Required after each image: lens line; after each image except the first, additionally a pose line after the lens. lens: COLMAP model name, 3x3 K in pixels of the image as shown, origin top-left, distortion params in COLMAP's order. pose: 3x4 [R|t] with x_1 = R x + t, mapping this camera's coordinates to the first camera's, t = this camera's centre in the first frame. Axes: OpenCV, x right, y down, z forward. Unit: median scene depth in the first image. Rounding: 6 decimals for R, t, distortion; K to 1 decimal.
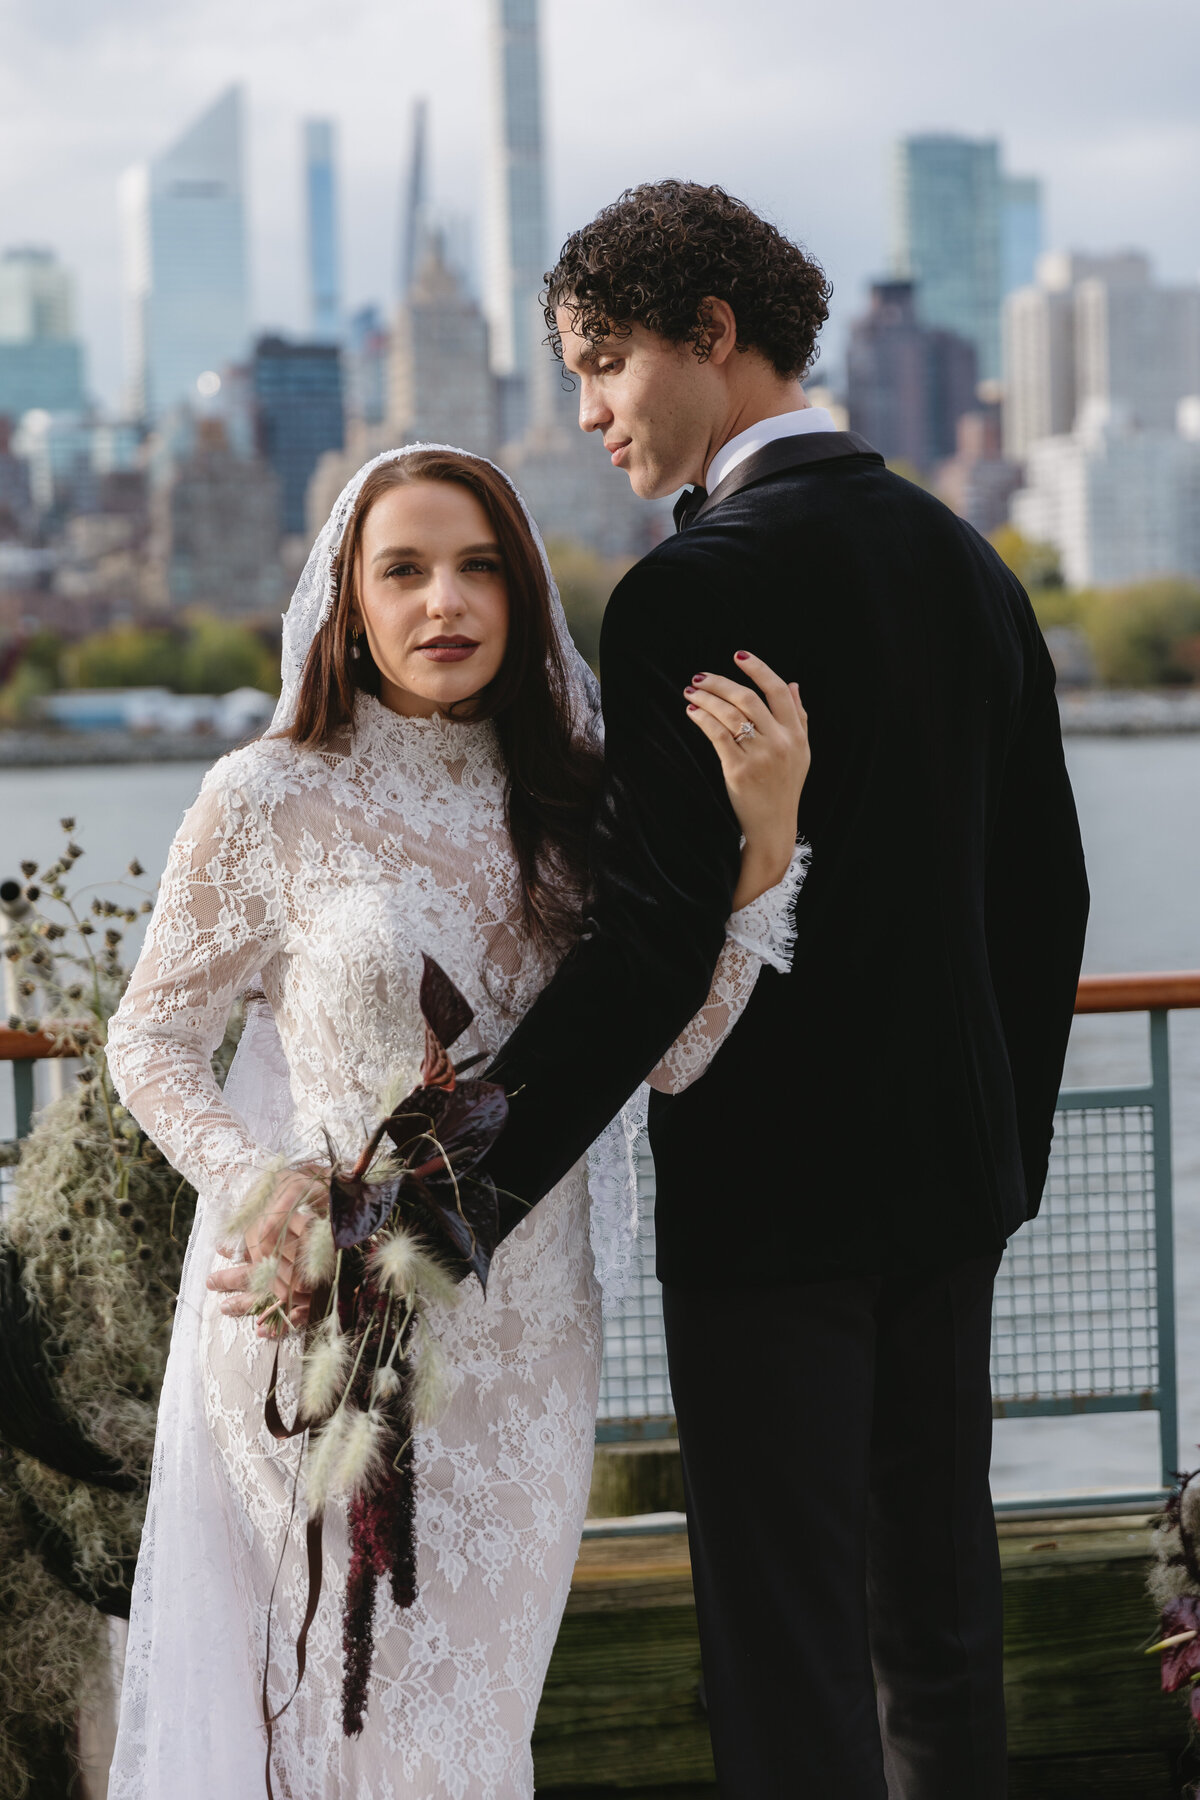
lens RADIAL K [[3400.1, 0, 607.7], [0, 3400.1, 903.4], [0, 0, 1]] dist [-0.011564, 0.000000]
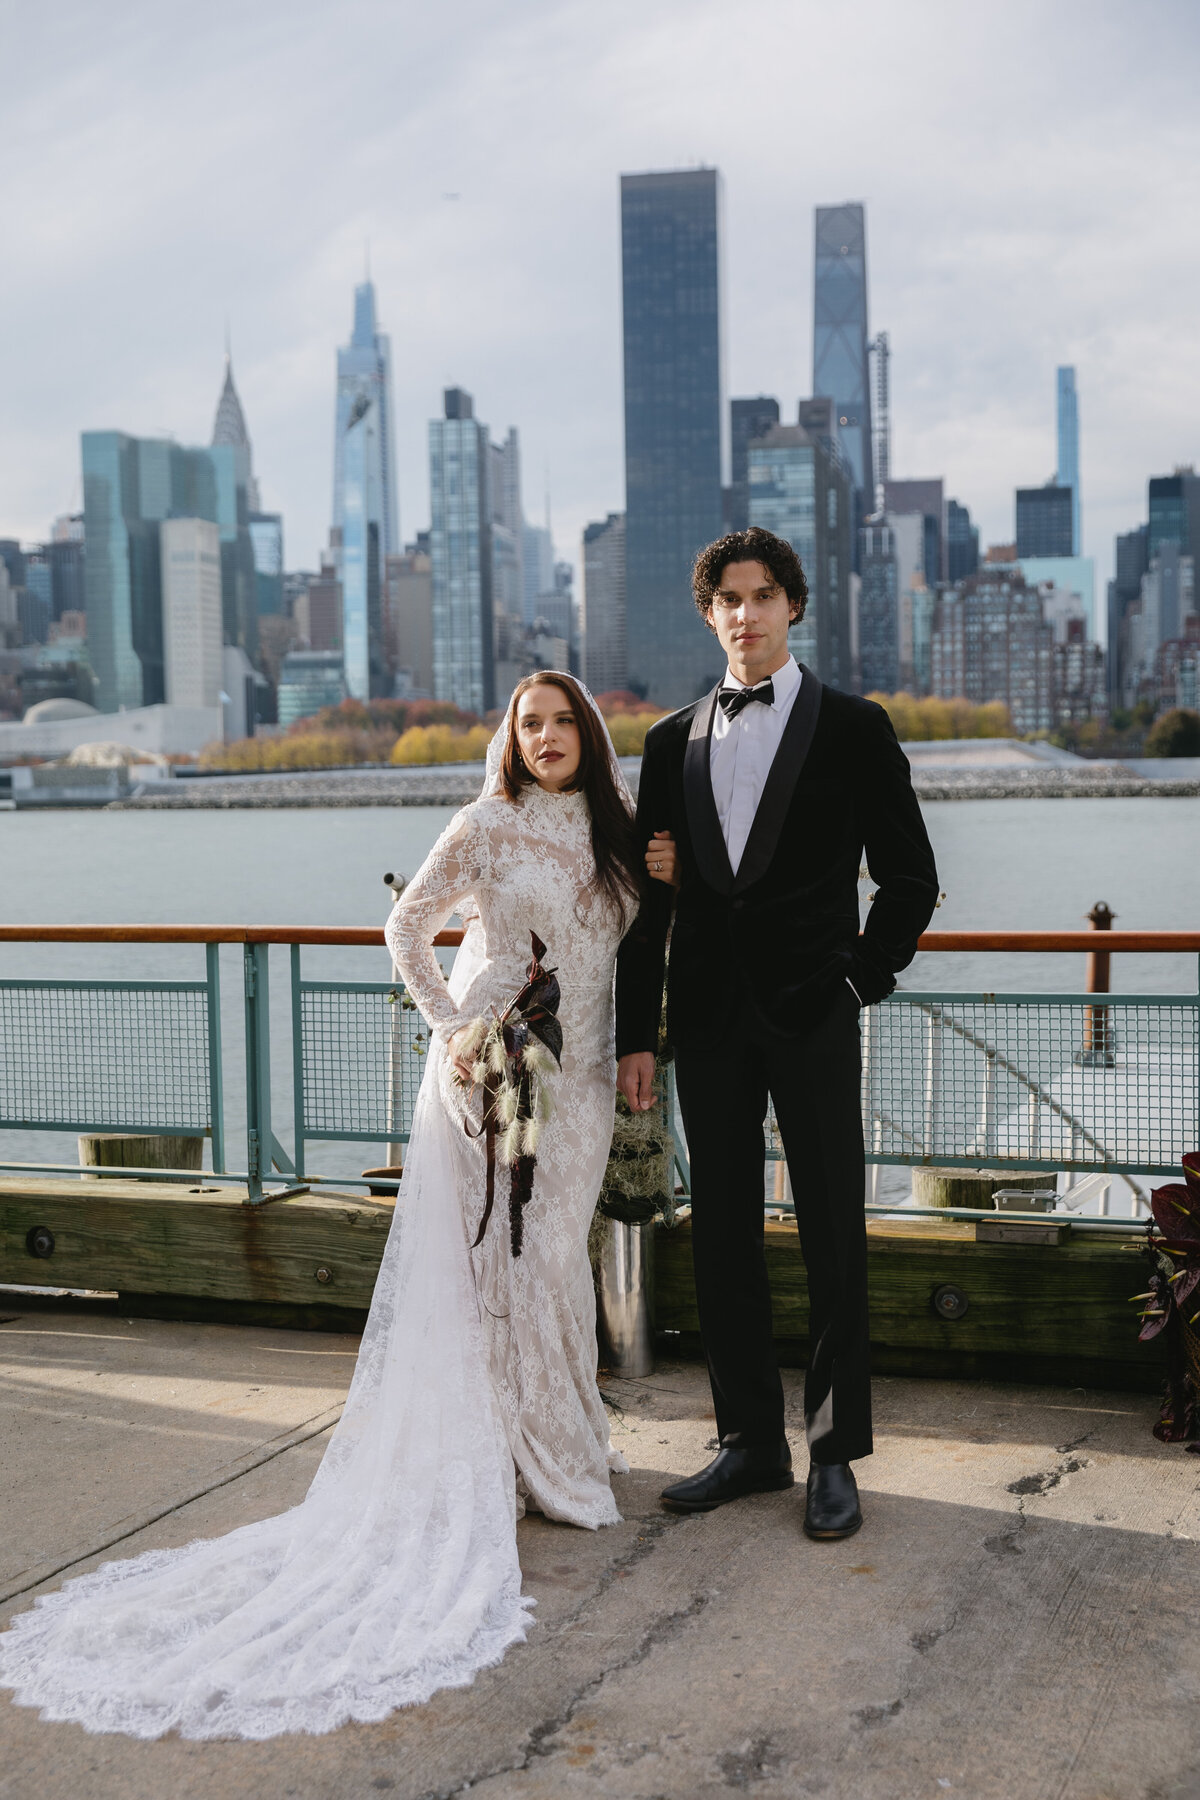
lens RADIAL K [[2324.2, 0, 637.6], [0, 2324.2, 932.3], [0, 0, 1]] dist [-0.003800, 0.000000]
pose [[0.879385, 0.044909, -0.473988, 0.527694], [-0.033742, 0.998917, 0.032044, -0.008405], [0.474914, -0.012186, 0.879948, -0.226836]]
